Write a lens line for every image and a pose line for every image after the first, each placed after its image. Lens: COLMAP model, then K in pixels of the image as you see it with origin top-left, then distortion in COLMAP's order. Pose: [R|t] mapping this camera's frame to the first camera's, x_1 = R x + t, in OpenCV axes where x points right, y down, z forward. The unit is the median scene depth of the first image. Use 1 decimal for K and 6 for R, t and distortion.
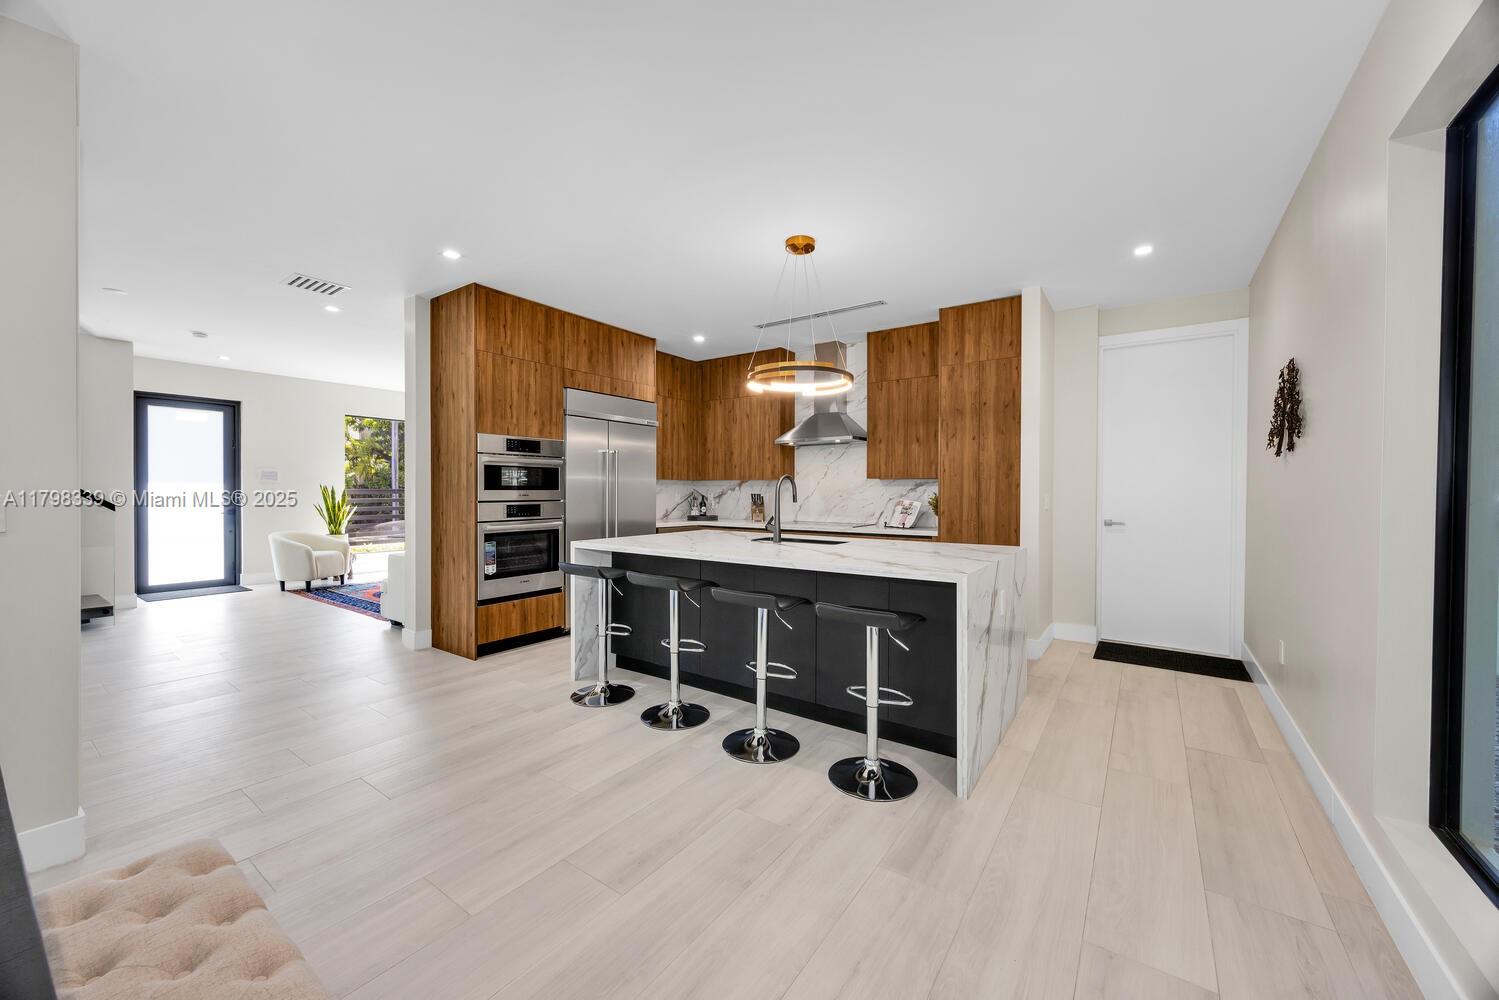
lens RADIAL K [[573.7, 0, 749.5], [0, 573.7, 500.0], [0, 0, 1]] dist [-0.000782, -0.000125]
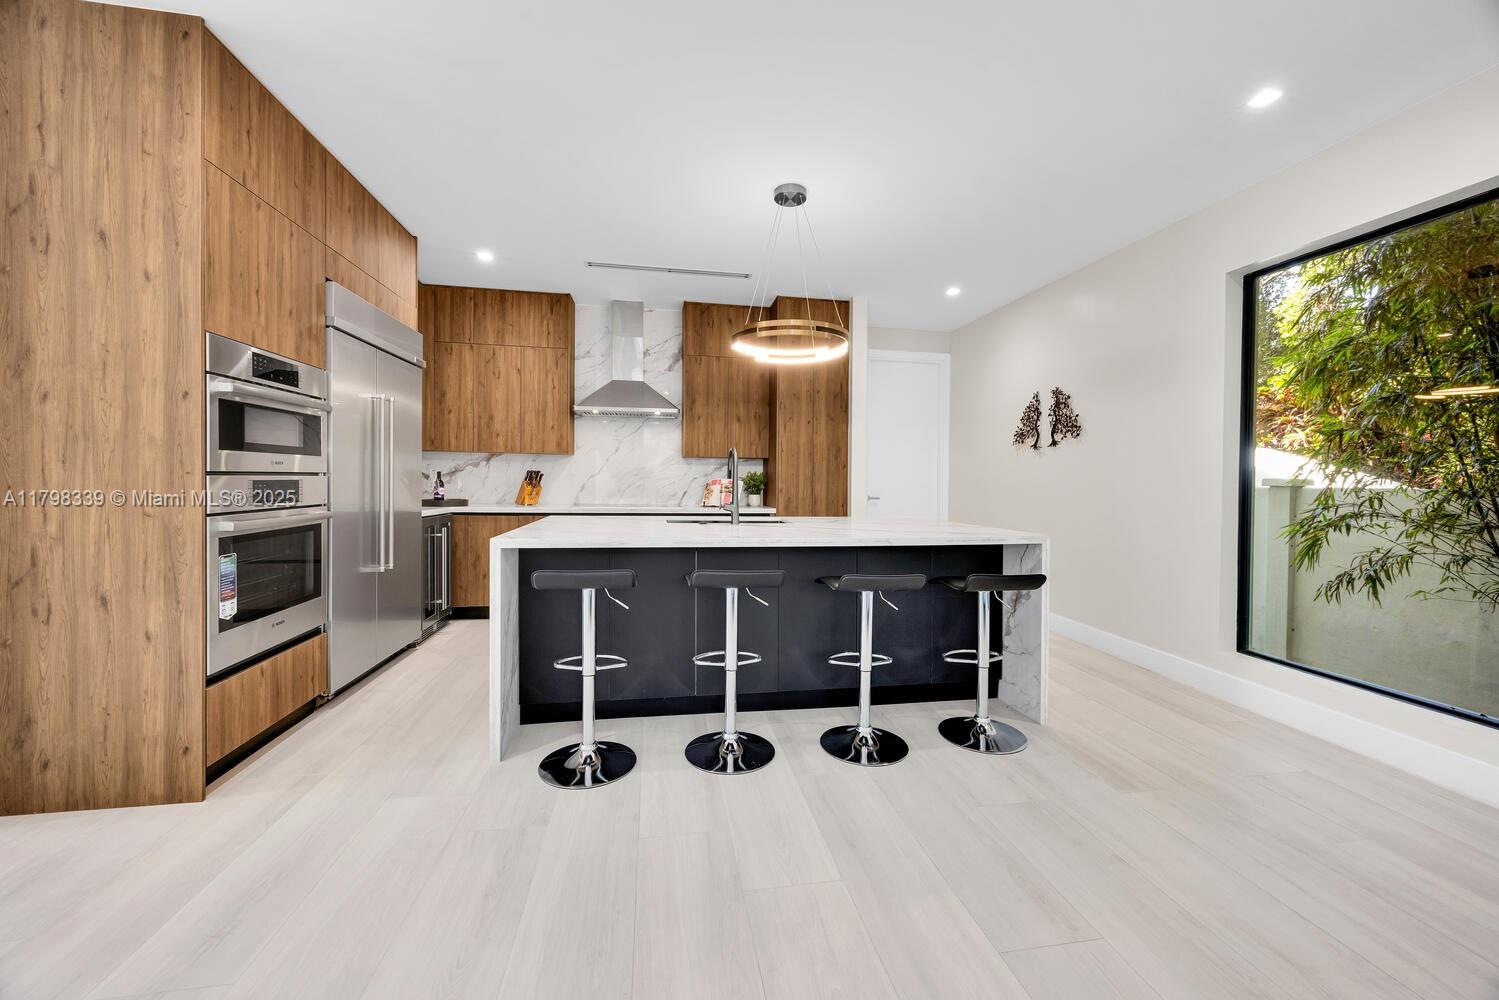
lens RADIAL K [[570.1, 0, 759.2], [0, 570.1, 488.4], [0, 0, 1]] dist [-0.000161, -0.000028]
pose [[0.703614, -0.003831, 0.710572, -0.454912], [-0.000704, 0.999981, 0.006089, 0.011929], [-0.710582, -0.004784, 0.703598, 0.305087]]
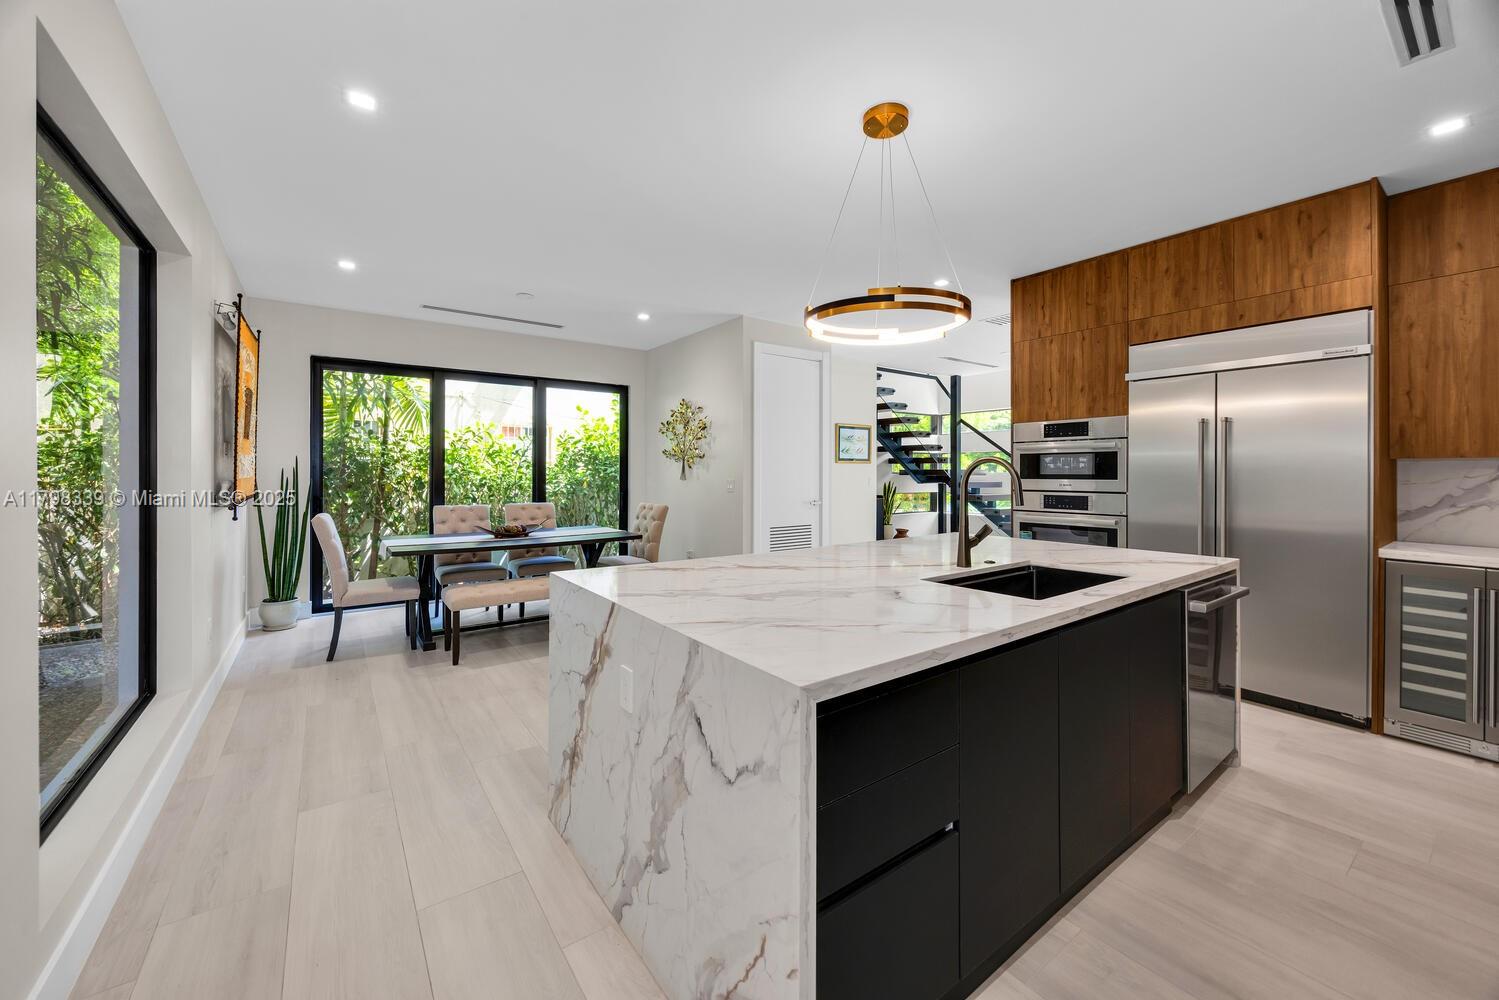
lens RADIAL K [[567.0, 0, 756.3], [0, 567.0, 462.9], [0, 0, 1]] dist [0.001002, 0.000133]
pose [[-0.314973, -0.019898, -0.948892, 0.593243], [-0.018667, 0.999717, -0.014768, -0.020742], [0.948917, 0.013061, -0.315256, 0.823025]]
